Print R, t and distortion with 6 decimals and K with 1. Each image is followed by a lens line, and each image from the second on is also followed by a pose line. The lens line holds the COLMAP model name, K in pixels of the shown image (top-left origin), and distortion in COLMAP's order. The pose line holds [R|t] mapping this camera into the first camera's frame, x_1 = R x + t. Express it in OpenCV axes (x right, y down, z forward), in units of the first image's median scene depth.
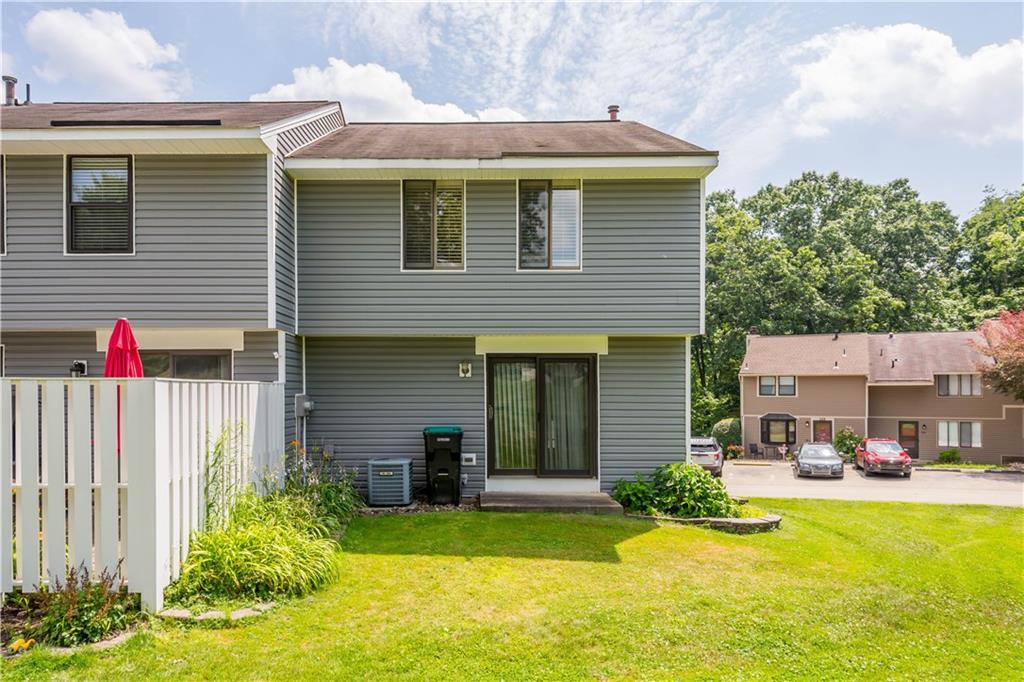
lens RADIAL K [[720.7, 0, 511.5], [0, 720.7, 390.2], [0, 0, 1]] dist [0.005861, -0.003309]
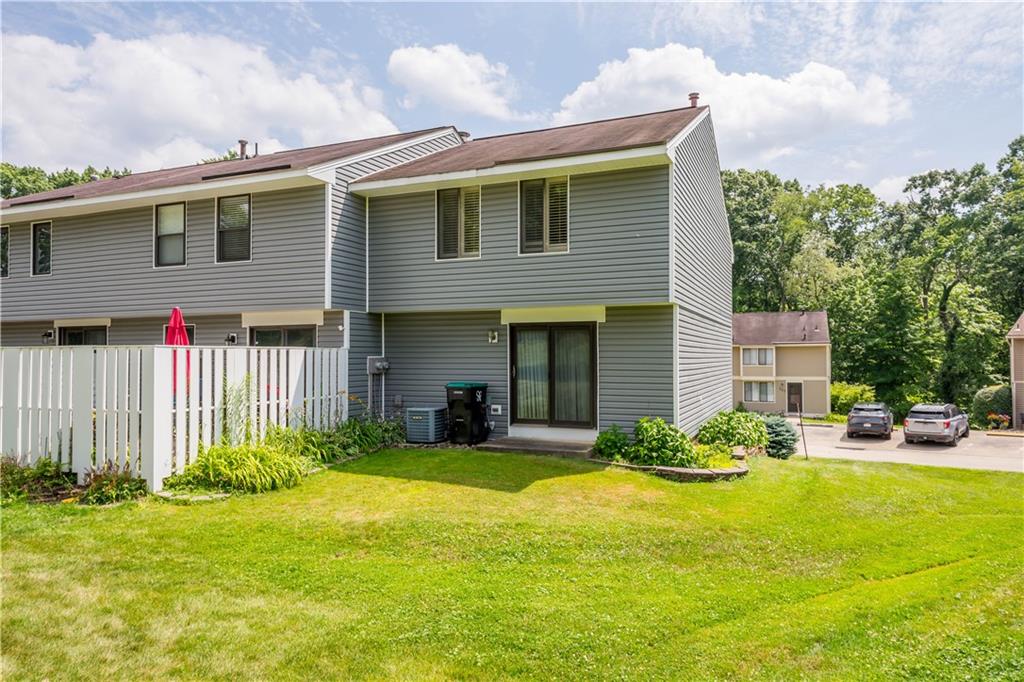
lens RADIAL K [[655.9, 0, 513.3], [0, 655.9, 342.4], [0, 0, 1]] dist [0.006718, -0.000147]
pose [[0.929336, -0.009903, -0.369101, 0.404255], [0.002632, 0.999793, -0.020199, 0.004150], [0.369225, 0.017800, 0.929170, -0.032276]]
